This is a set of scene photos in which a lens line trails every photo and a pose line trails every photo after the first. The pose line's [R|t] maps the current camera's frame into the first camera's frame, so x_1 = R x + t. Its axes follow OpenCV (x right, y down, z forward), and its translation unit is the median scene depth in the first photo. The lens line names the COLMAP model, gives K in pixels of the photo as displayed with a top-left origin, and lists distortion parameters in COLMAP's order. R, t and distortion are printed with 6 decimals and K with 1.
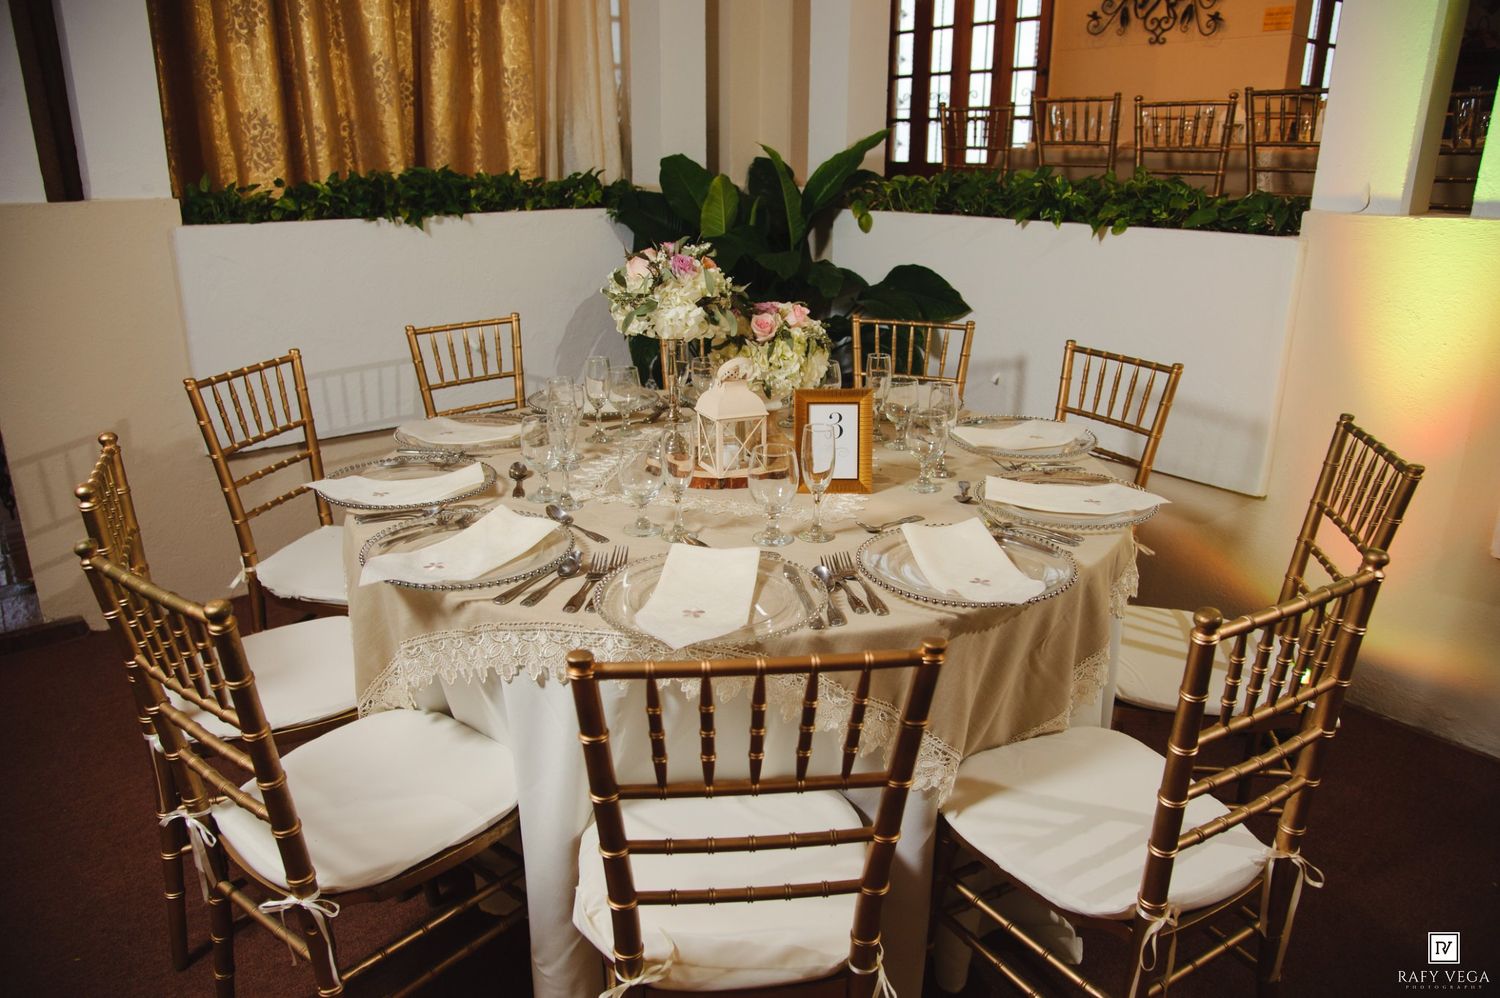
lens RADIAL K [[1082.3, 0, 753.7], [0, 1082.3, 511.4], [0, 0, 1]] dist [-0.162335, 0.060868]
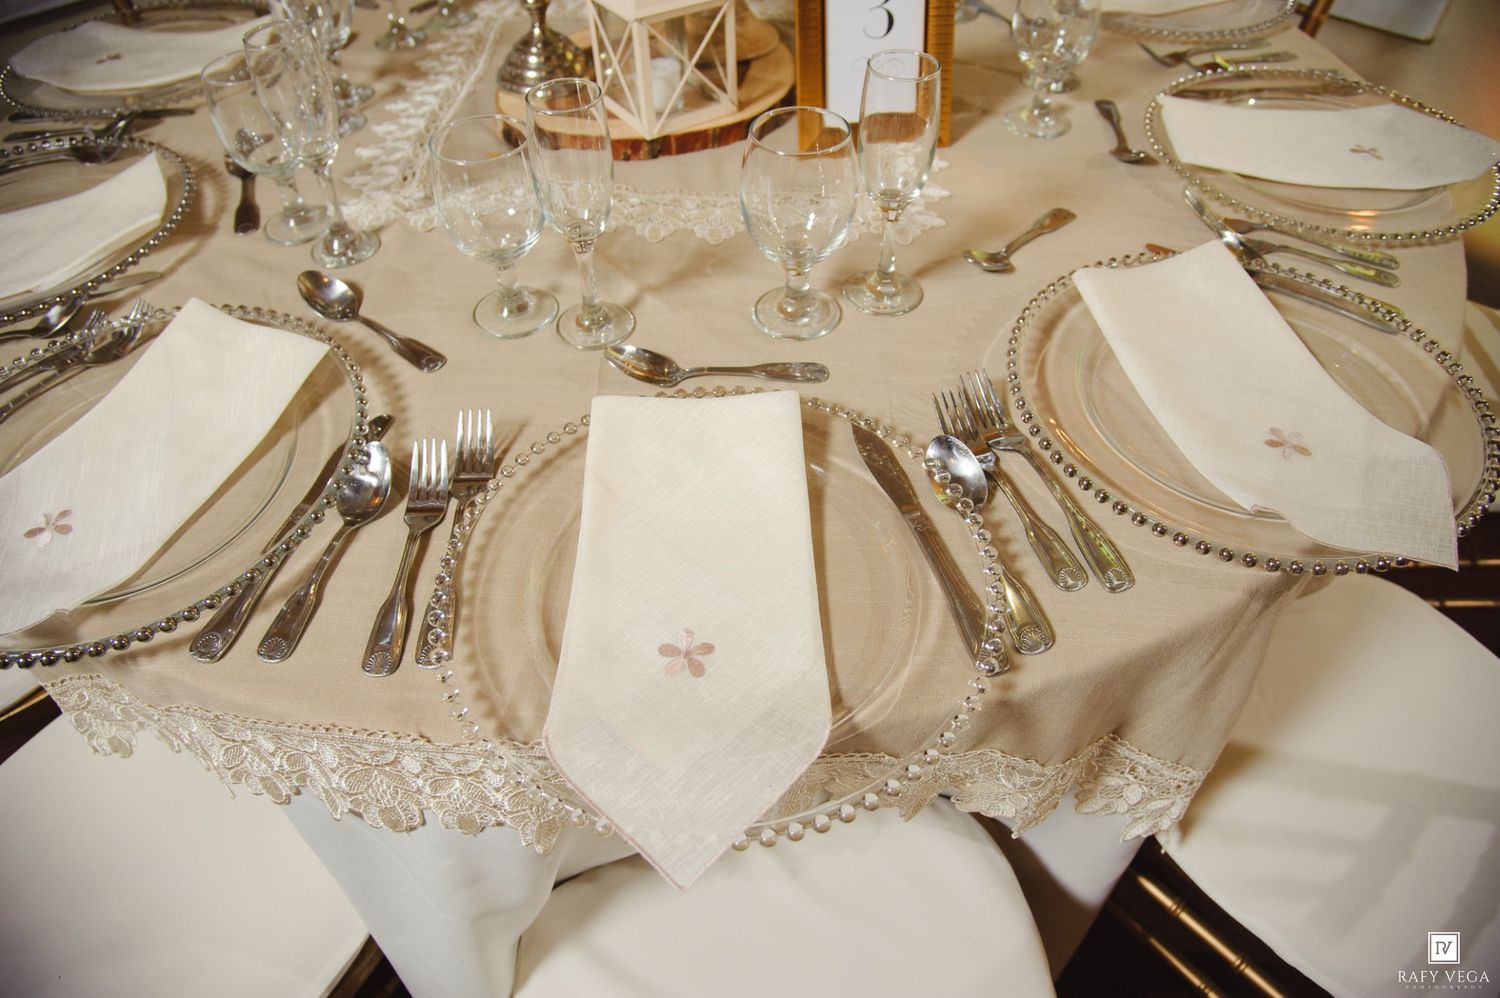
lens RADIAL K [[1082.3, 0, 753.7], [0, 1082.3, 511.4], [0, 0, 1]] dist [-0.162335, 0.060868]
pose [[0.990655, -0.112202, 0.077552, -0.042846], [0.063407, 0.882259, 0.466475, -0.107275], [-0.120761, -0.457199, 0.881128, 0.511657]]
